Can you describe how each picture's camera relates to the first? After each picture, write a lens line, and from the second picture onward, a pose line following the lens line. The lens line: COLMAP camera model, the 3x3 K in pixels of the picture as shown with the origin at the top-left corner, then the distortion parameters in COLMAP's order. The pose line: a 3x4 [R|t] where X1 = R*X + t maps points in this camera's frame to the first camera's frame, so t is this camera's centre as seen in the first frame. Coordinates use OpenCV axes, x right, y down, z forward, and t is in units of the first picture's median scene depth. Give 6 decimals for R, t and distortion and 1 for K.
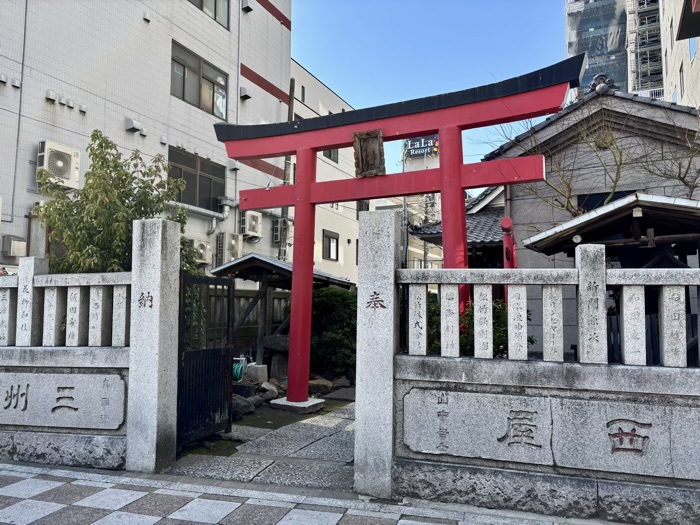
lens RADIAL K [[528.1, 0, 351.2], [0, 528.1, 275.5], [0, 0, 1]] dist [0.067691, -0.071356]
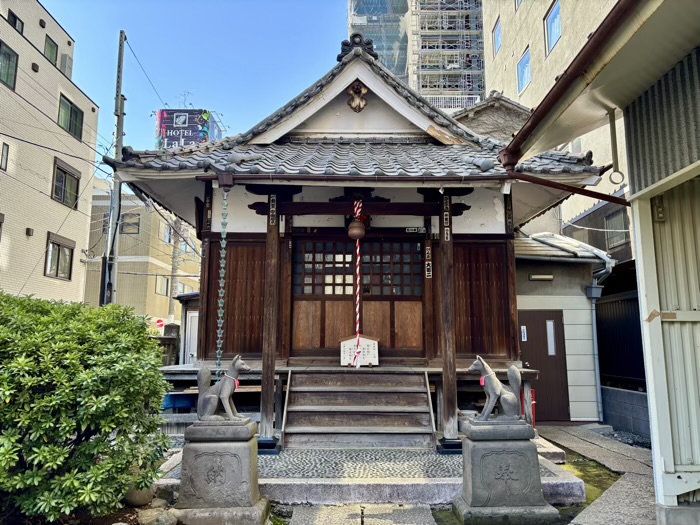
lens RADIAL K [[524.8, 0, 368.7], [0, 524.8, 261.0], [0, 0, 1]] dist [0.004601, 0.001202]
pose [[0.887376, 0.062685, 0.456765, 0.471130], [-0.020058, 0.995025, -0.097587, 0.104523], [-0.460610, 0.077435, 0.884219, 2.467706]]
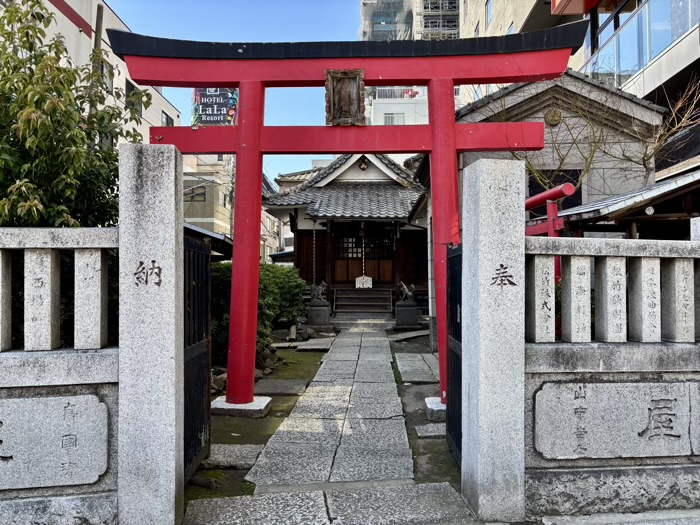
lens RADIAL K [[528.1, 0, 351.2], [0, 528.1, 275.5], [0, 0, 1]] dist [0.067691, -0.071356]
pose [[0.912546, 0.002899, 0.408964, -0.492104], [-0.021328, 0.998952, 0.040509, 0.021070], [-0.408418, -0.045688, 0.911651, 0.383390]]
